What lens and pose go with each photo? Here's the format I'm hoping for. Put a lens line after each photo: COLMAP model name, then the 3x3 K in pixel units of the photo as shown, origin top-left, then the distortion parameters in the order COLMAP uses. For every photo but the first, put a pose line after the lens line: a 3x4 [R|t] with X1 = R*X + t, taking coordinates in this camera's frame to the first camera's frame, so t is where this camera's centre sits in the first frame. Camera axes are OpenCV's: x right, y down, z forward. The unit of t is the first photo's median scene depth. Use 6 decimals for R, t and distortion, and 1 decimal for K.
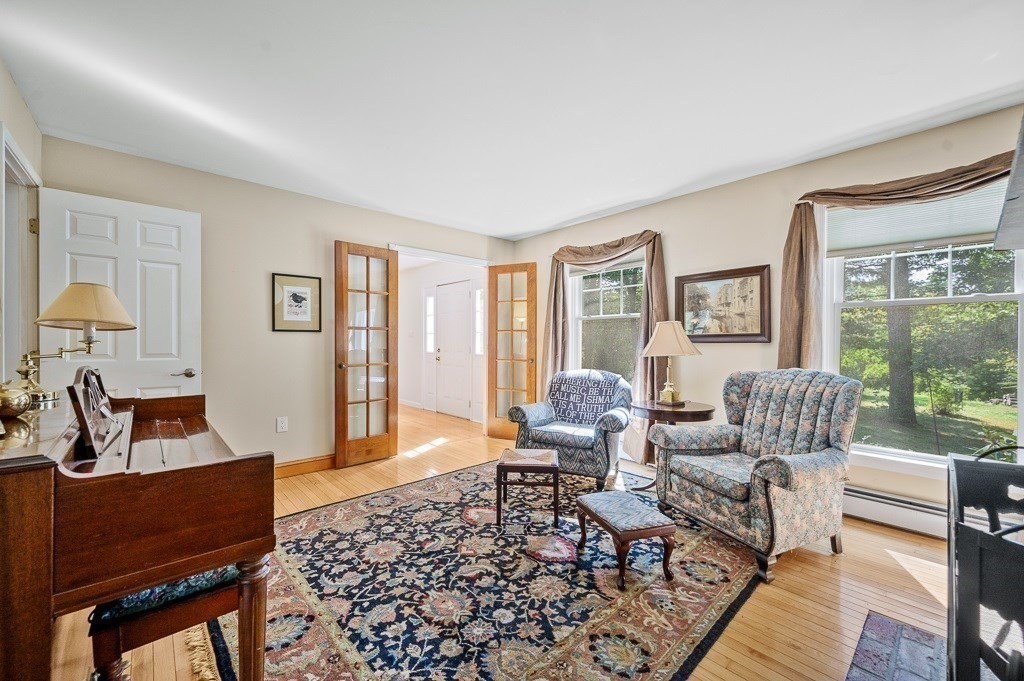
lens RADIAL K [[411.5, 0, 521.0], [0, 411.5, 341.3], [0, 0, 1]] dist [0.000979, 0.000240]
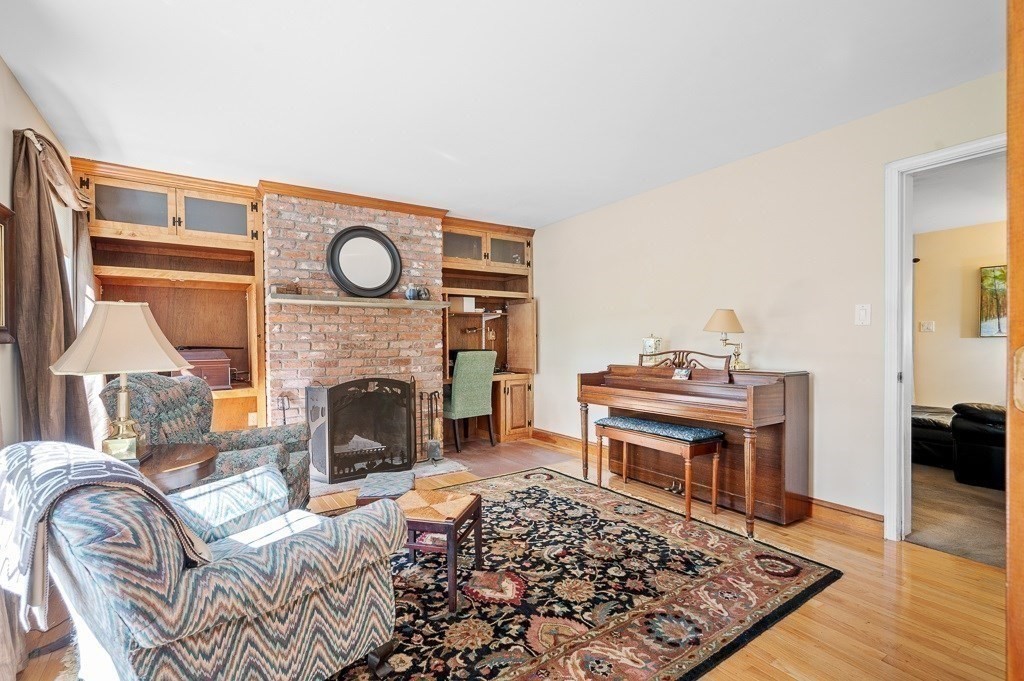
lens RADIAL K [[457.3, 0, 502.6], [0, 457.3, 341.9], [0, 0, 1]] dist [0.005489, -0.001630]
pose [[-0.982972, 0.005188, 0.183684, -0.287860], [0.004732, 0.999985, -0.002920, 0.009409], [-0.183696, -0.002001, -0.982981, 2.036247]]
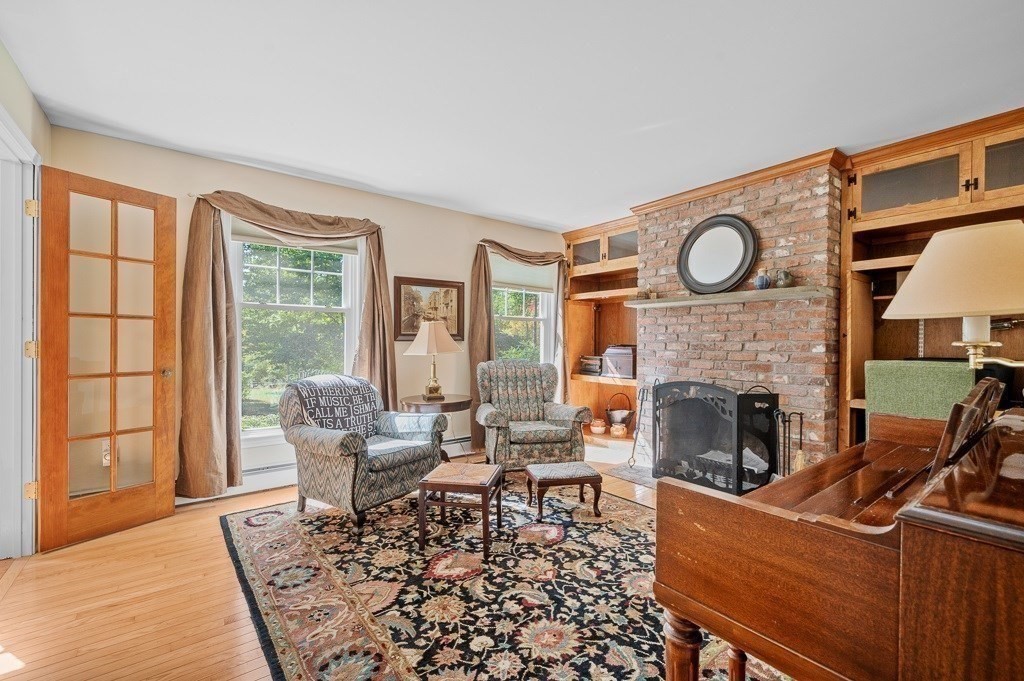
lens RADIAL K [[429.0, 0, 513.5], [0, 429.0, 341.5], [0, 0, 1]] dist [0.001253, -0.000207]
pose [[0.088368, -0.001197, 0.996087, -1.019264], [-0.008818, 0.999959, 0.001984, 0.001072], [-0.996049, -0.008959, 0.088354, 0.952564]]
